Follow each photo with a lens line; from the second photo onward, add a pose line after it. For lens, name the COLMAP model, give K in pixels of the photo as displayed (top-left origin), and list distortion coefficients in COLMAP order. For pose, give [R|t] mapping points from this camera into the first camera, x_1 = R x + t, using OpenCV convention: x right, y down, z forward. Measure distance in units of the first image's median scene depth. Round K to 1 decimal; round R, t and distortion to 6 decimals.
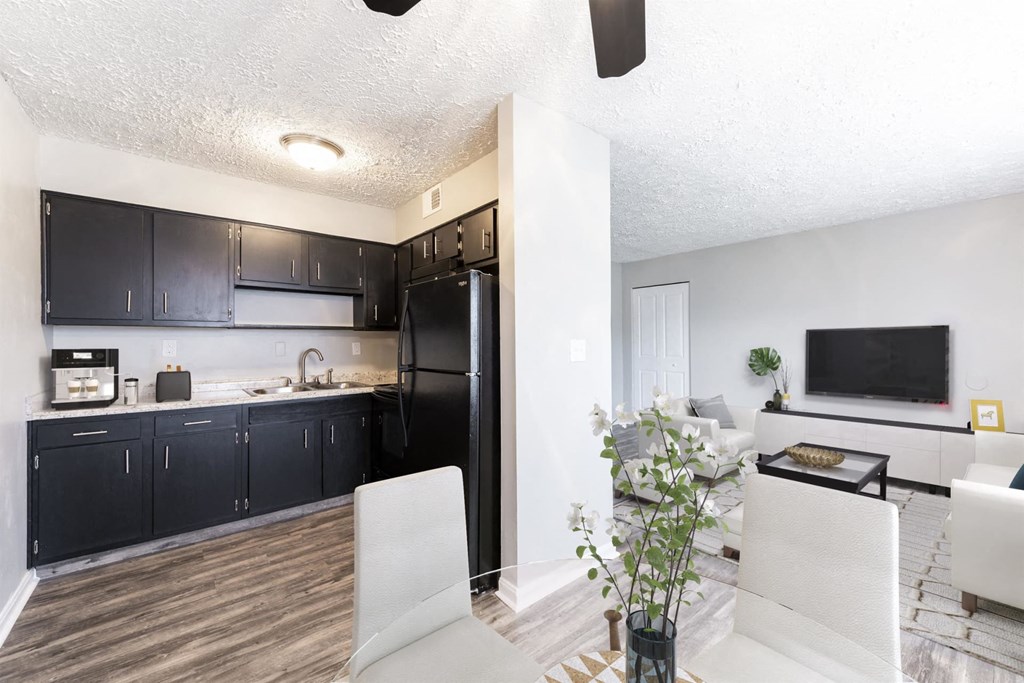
lens RADIAL K [[406.8, 0, 513.5], [0, 406.8, 335.9], [0, 0, 1]] dist [-0.000724, -0.000168]
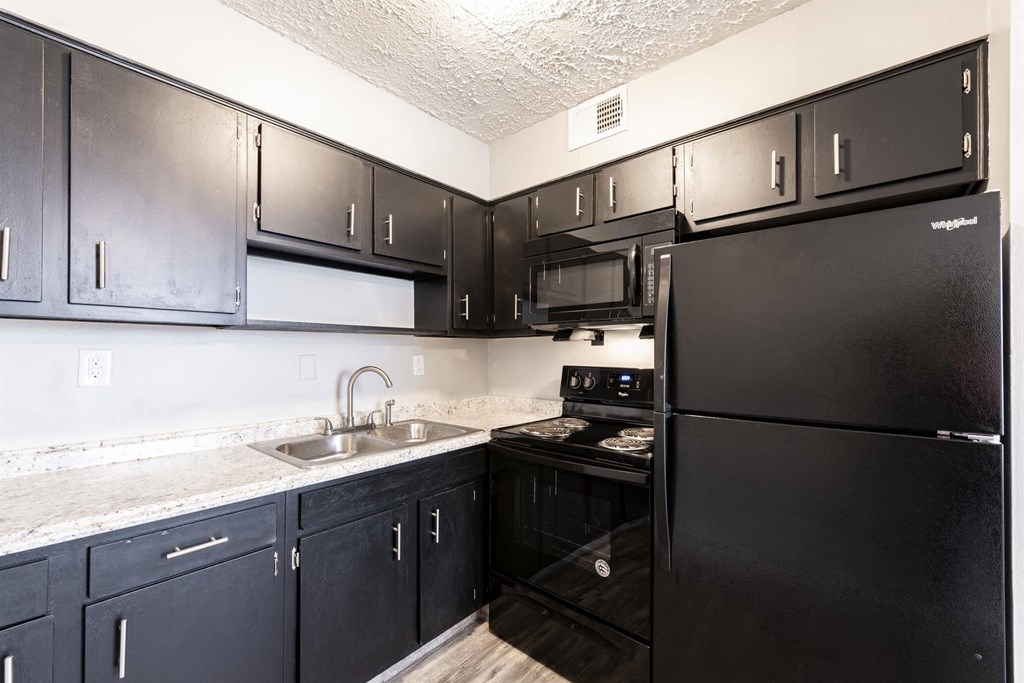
lens RADIAL K [[423.3, 0, 512.0], [0, 423.3, 341.5], [0, 0, 1]] dist [0.001398, 0.000132]
pose [[0.988841, 0.010214, 0.148623, -0.418082], [-0.008975, 0.999919, -0.009004, 0.000627], [-0.148703, 0.007570, 0.988853, 0.413034]]
